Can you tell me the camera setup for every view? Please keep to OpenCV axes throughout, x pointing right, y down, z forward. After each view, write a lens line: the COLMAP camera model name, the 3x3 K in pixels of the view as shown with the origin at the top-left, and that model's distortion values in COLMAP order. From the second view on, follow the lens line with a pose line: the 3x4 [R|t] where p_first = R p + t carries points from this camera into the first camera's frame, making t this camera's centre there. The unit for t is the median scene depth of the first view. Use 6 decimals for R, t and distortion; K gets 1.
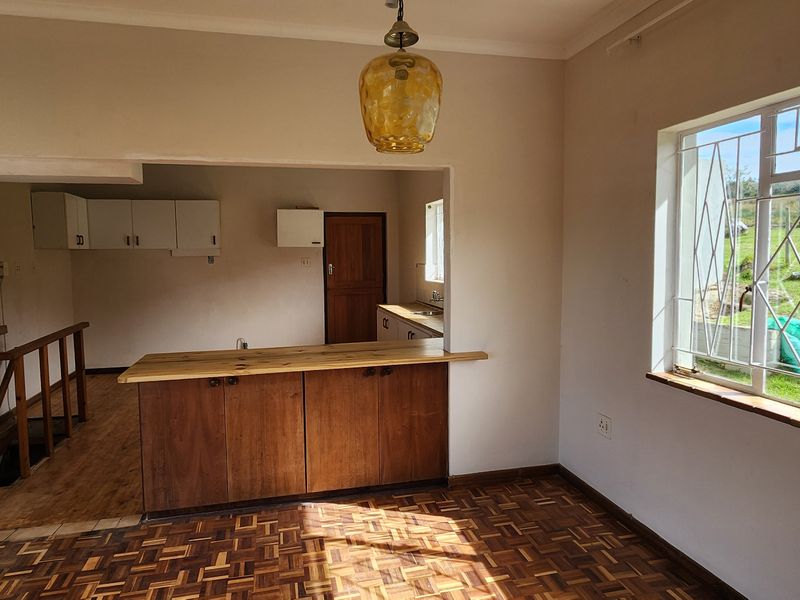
lens RADIAL K [[532.0, 0, 401.1], [0, 532.0, 296.6], [0, 0, 1]] dist [-0.000883, -0.001879]
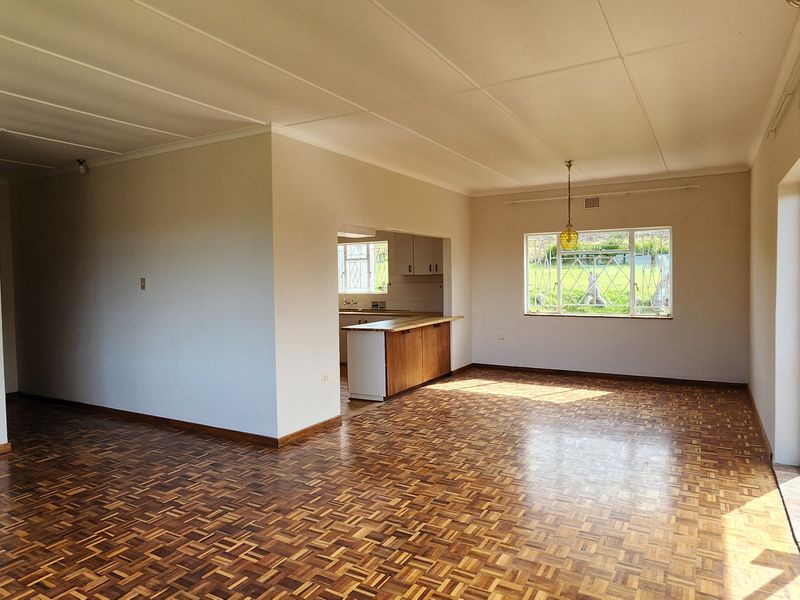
lens RADIAL K [[532.0, 0, 401.1], [0, 532.0, 296.6], [0, 0, 1]] dist [-0.000883, -0.001879]
pose [[0.695633, -0.029161, 0.717805, -1.862478], [0.077140, 0.996431, -0.034277, 0.087170], [-0.714244, 0.079216, 0.695400, -0.497272]]
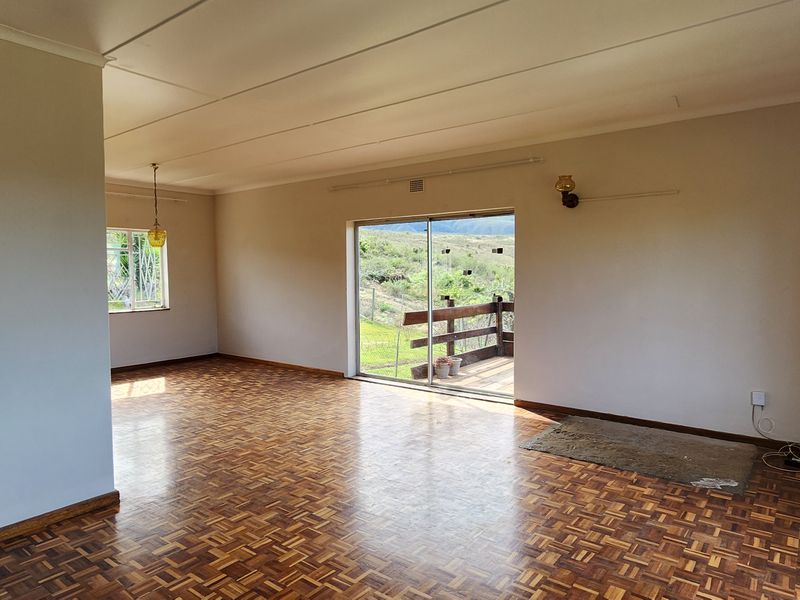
lens RADIAL K [[532.0, 0, 401.1], [0, 532.0, 296.6], [0, 0, 1]] dist [-0.000883, -0.001879]
pose [[-0.618282, -0.030176, 0.785377, -2.250654], [0.085989, 0.990667, 0.105759, -0.053603], [-0.781238, 0.132922, -0.609917, 0.978138]]
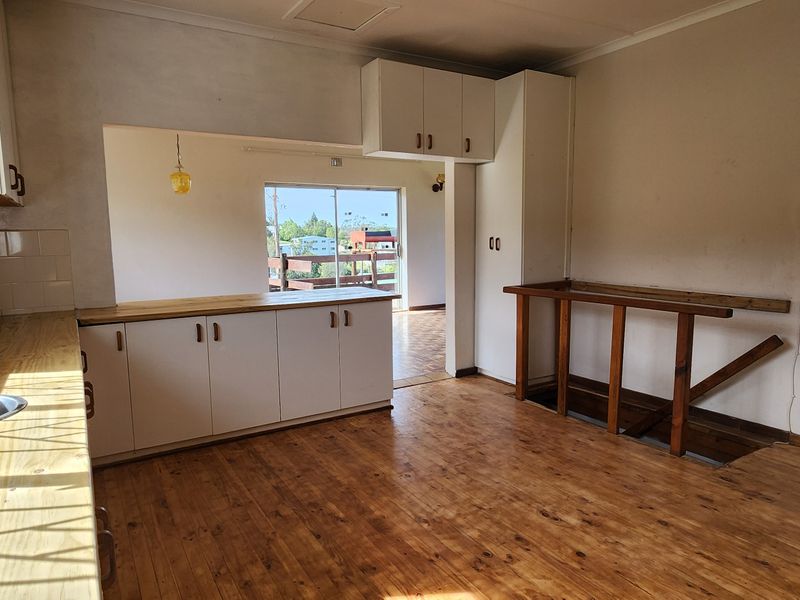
lens RADIAL K [[532.0, 0, 401.1], [0, 532.0, 296.6], [0, 0, 1]] dist [-0.000883, -0.001879]
pose [[-0.949138, 0.053331, -0.310311, -0.141450], [-0.009560, 0.980215, 0.197704, -0.119414], [0.314715, 0.190615, -0.929850, 2.297472]]
